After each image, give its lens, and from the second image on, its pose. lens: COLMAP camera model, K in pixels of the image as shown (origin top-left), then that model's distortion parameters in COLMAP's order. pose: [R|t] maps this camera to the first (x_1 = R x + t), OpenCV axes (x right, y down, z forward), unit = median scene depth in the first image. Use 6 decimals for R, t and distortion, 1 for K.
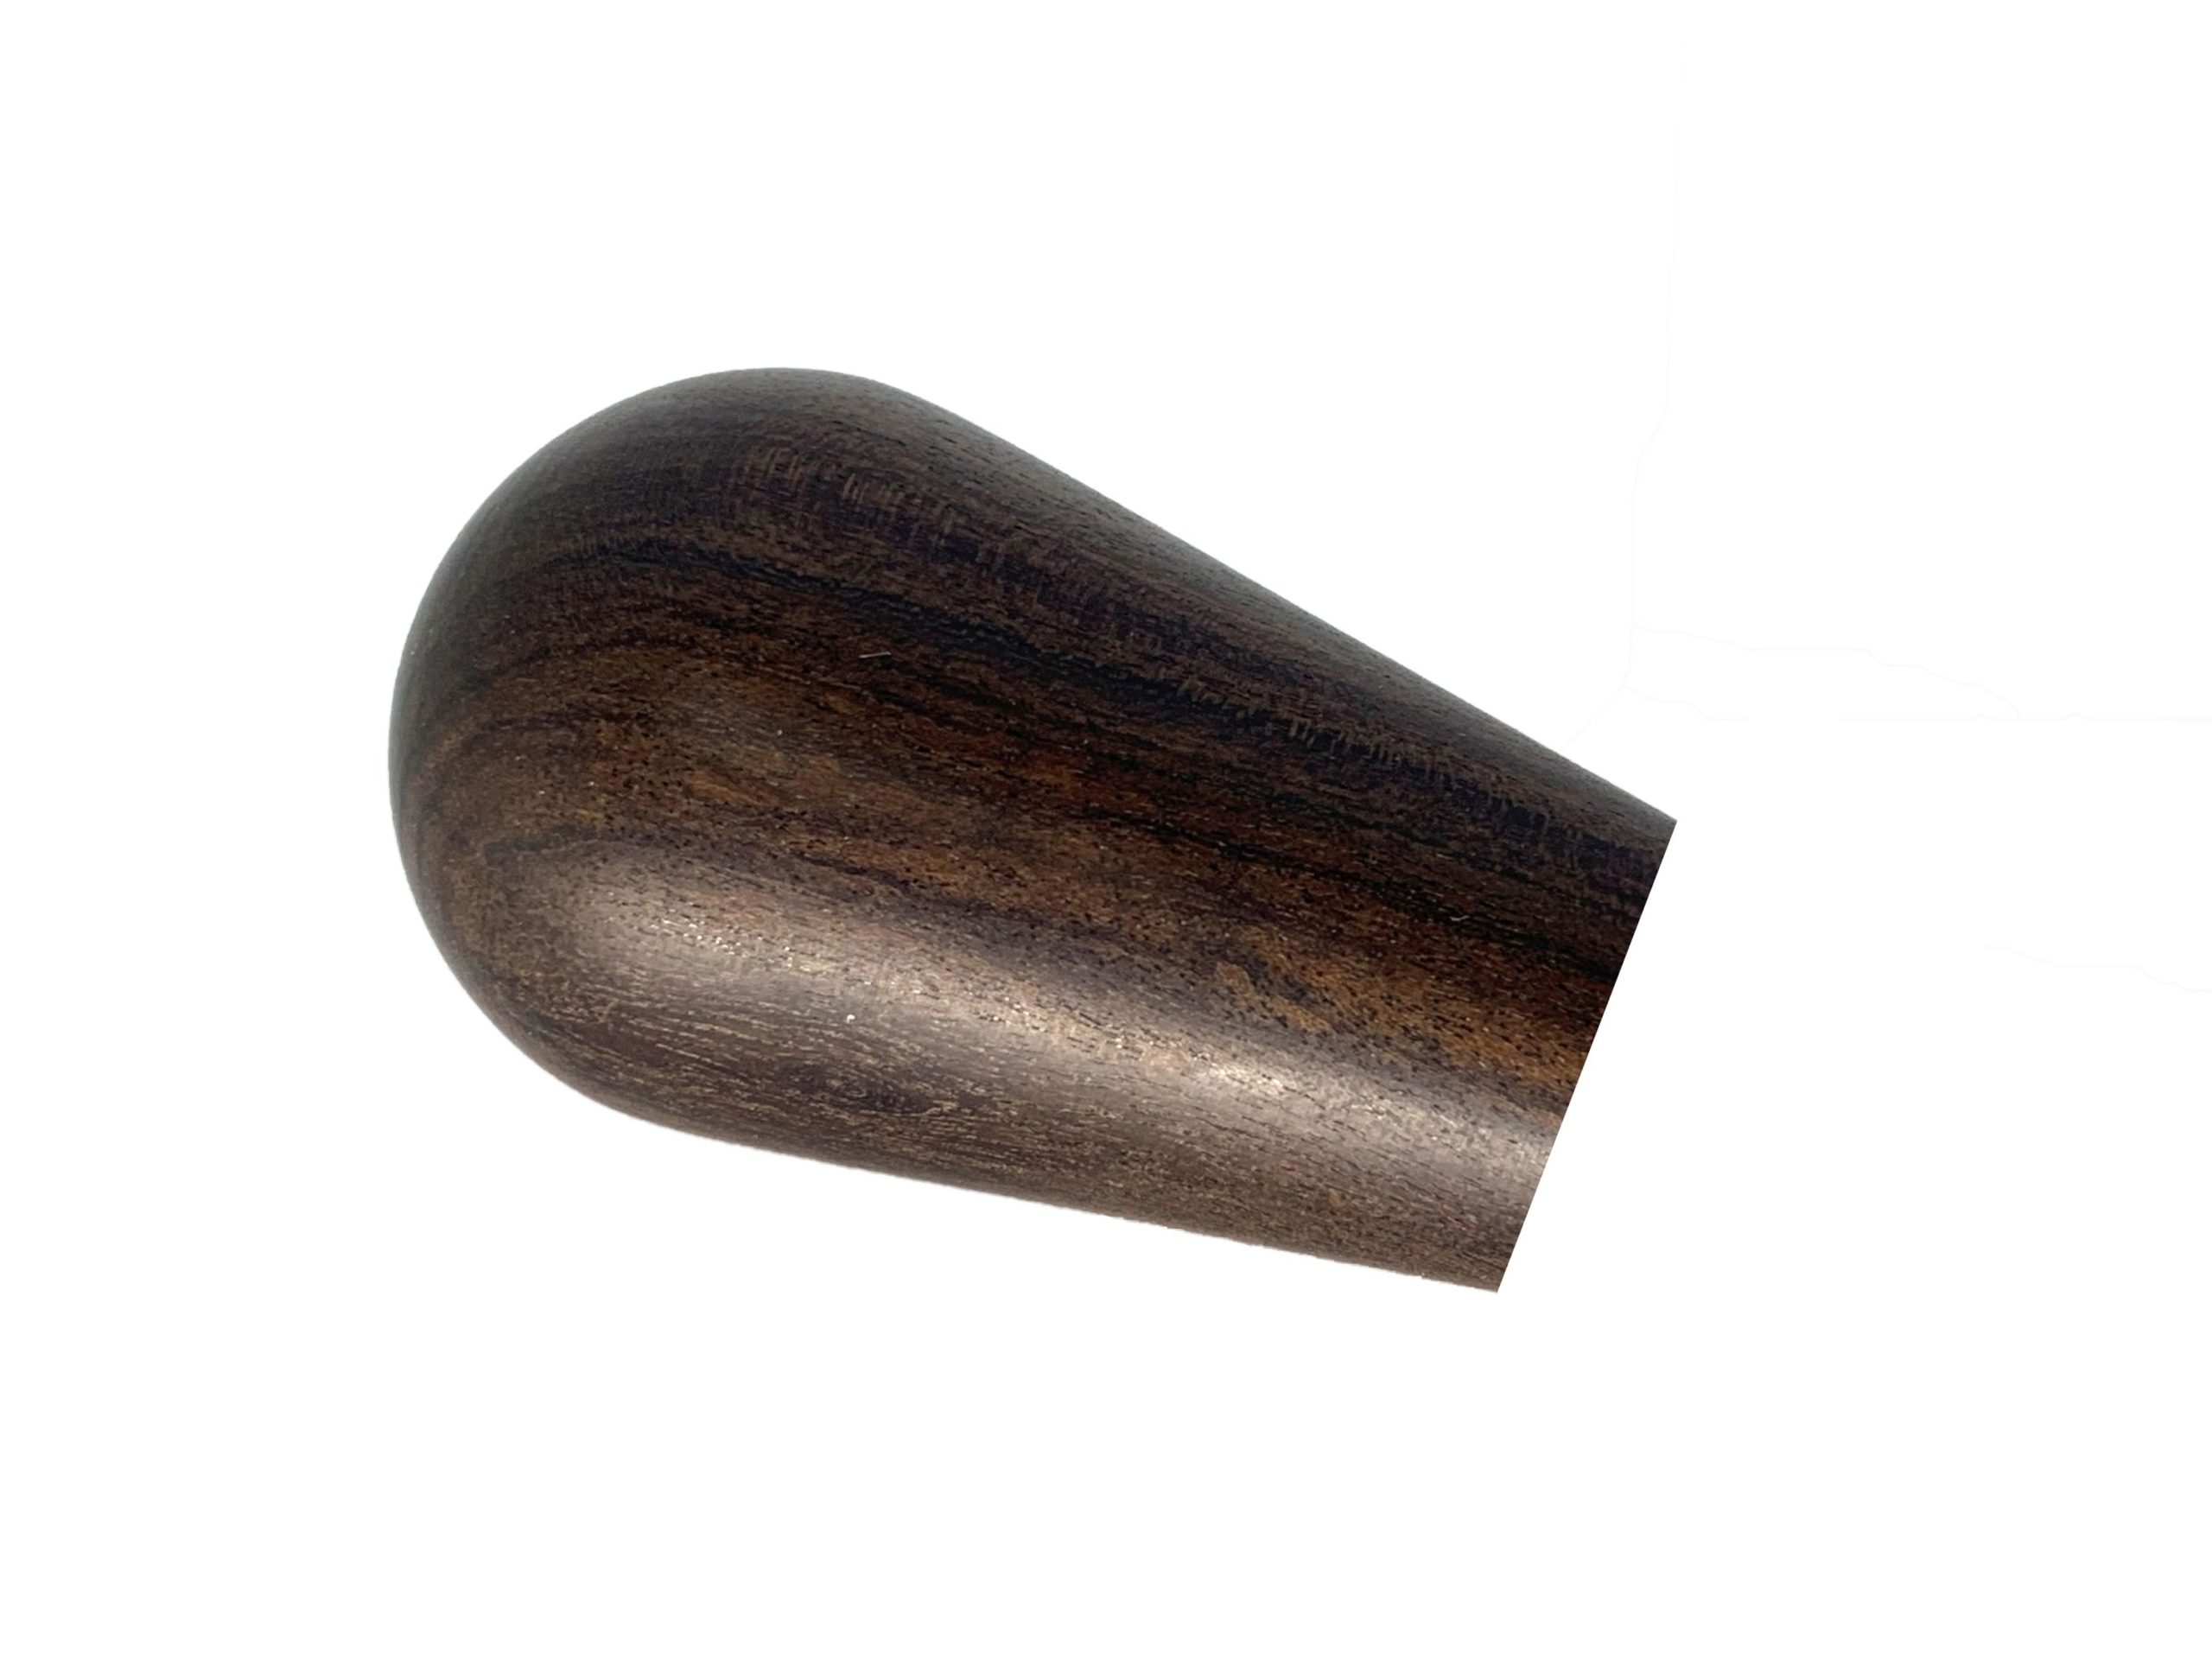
lens RADIAL K [[3354.4, 0, 1107.2], [0, 3354.4, 828.1], [0, 0, 1]] dist [0.158353, 0.000000]
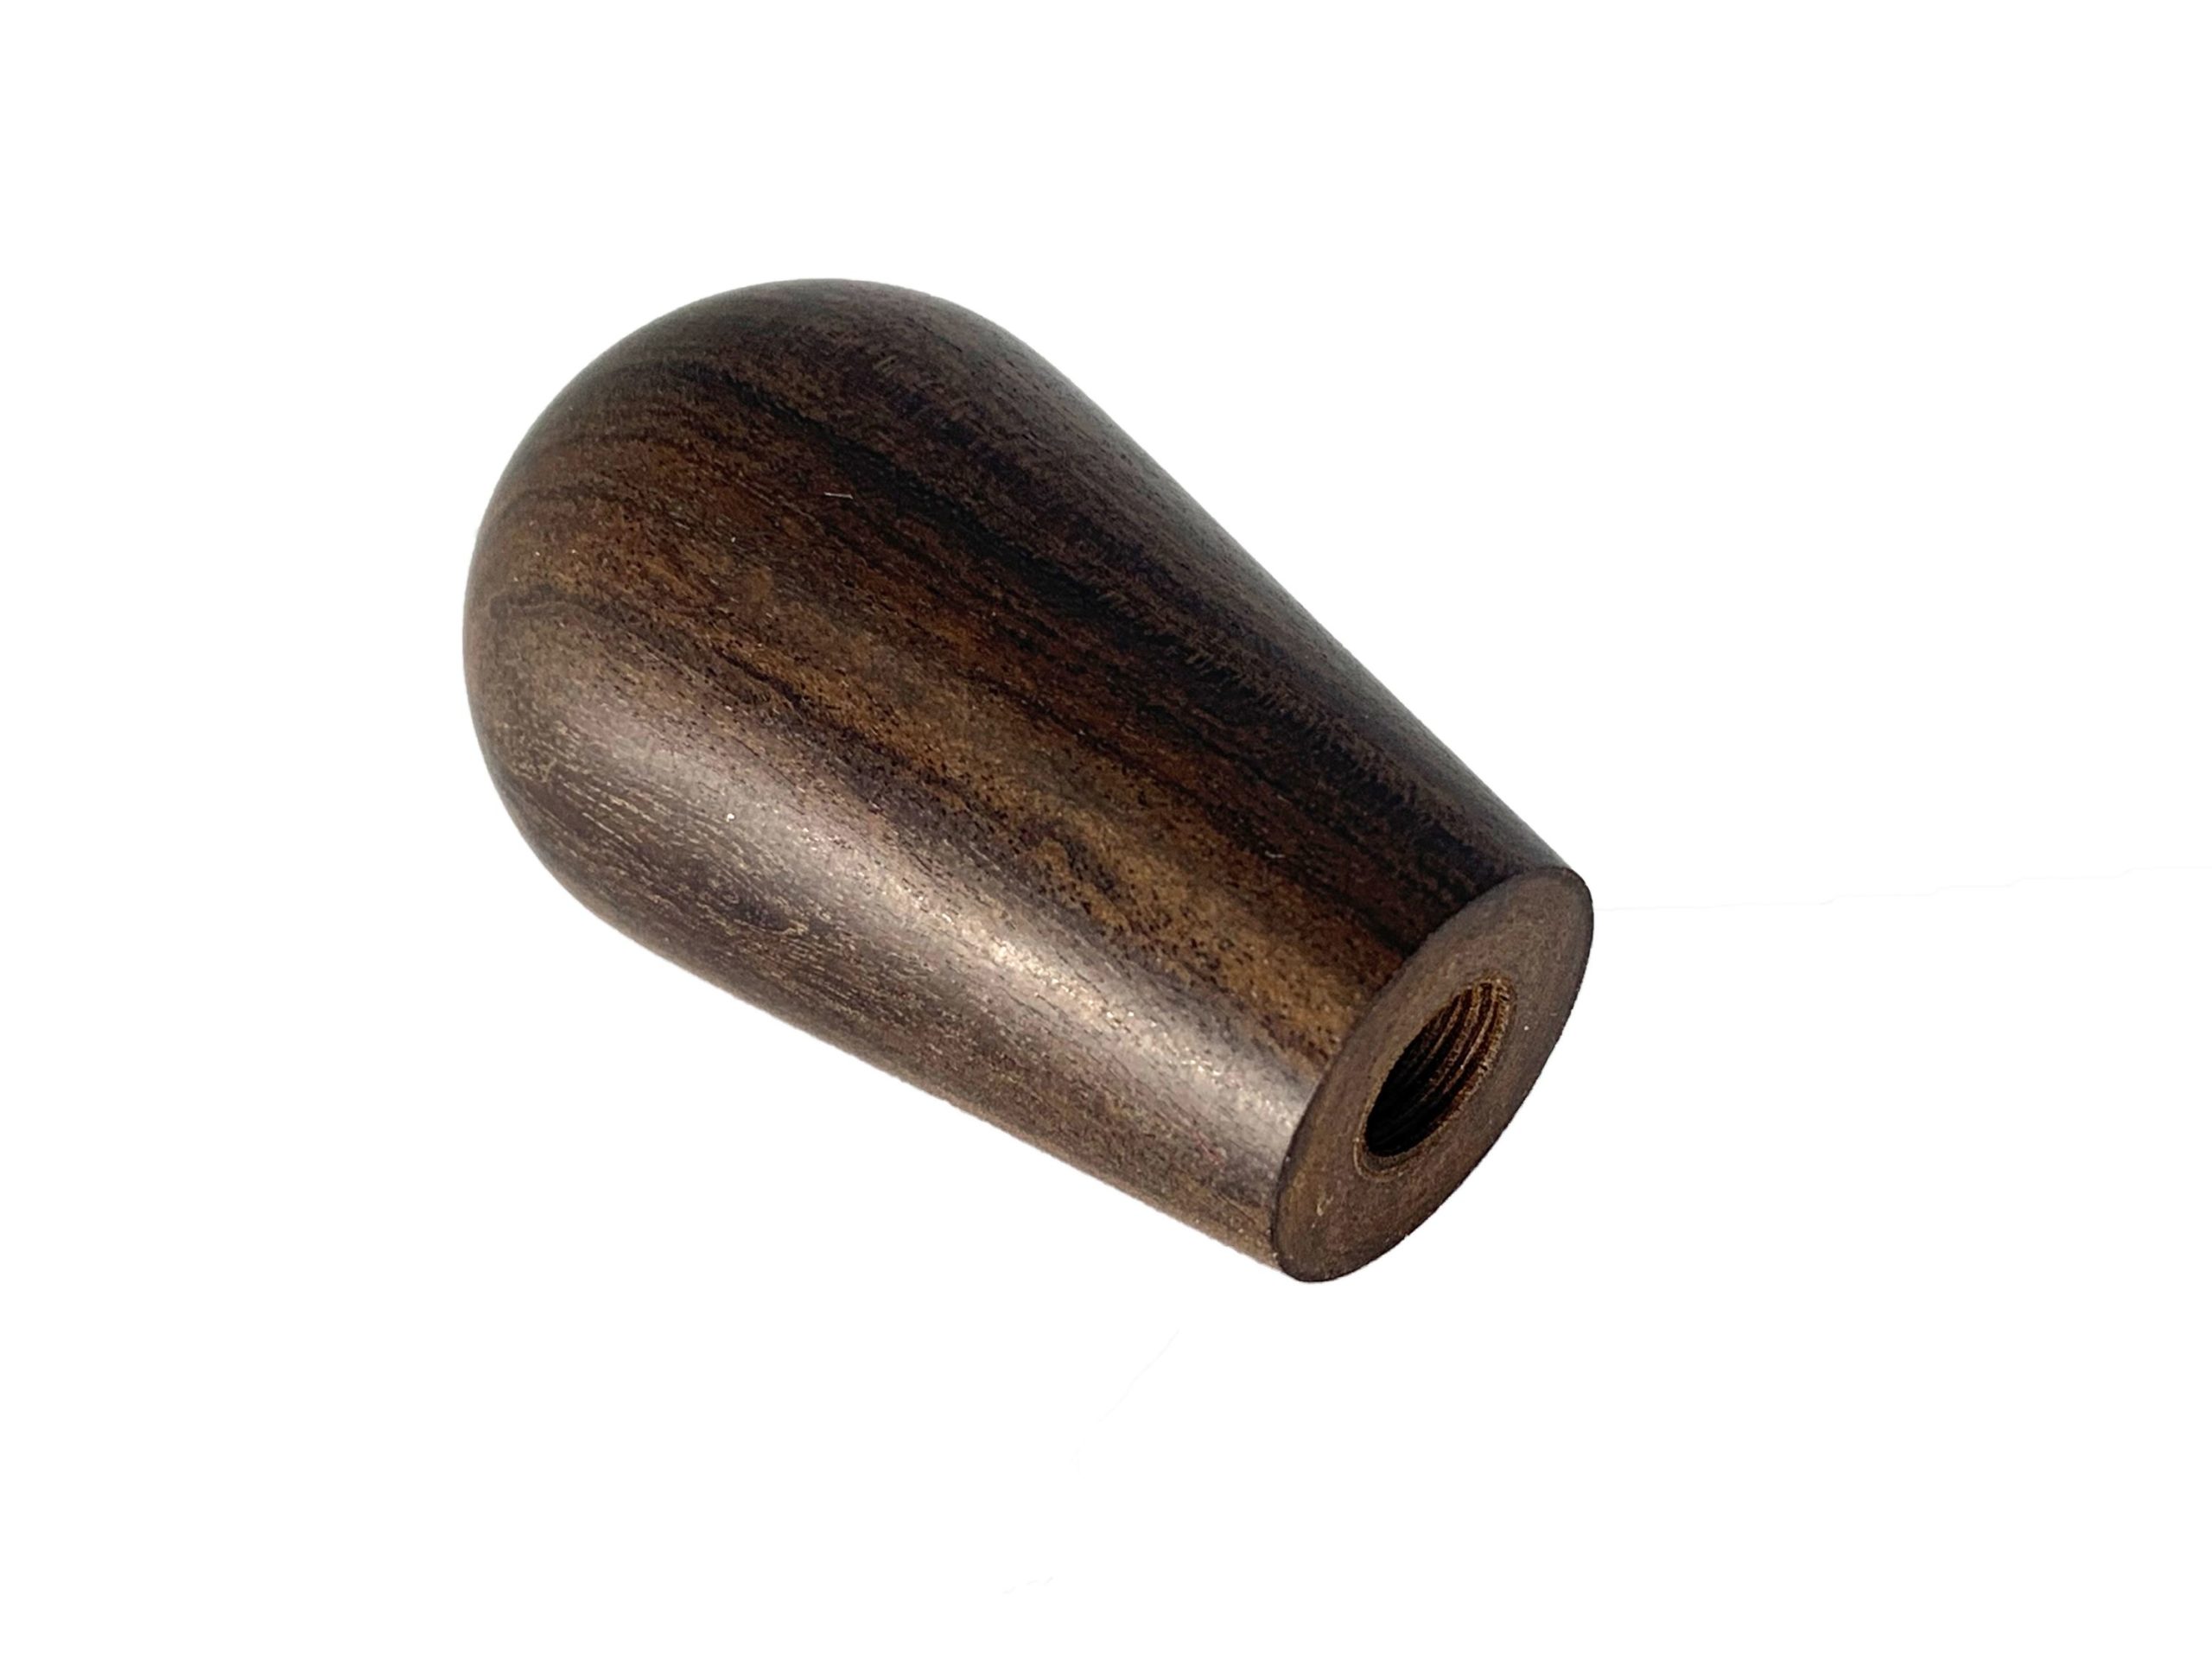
lens RADIAL K [[3354.4, 0, 1105.7], [0, 3354.4, 831.5], [0, 0, 1]] dist [0.158353, 0.000000]
pose [[0.927990, 0.241586, -0.283675, 0.341381], [-0.281578, 0.953296, -0.109273, 0.144713], [0.244027, 0.181281, 0.952674, 0.004872]]
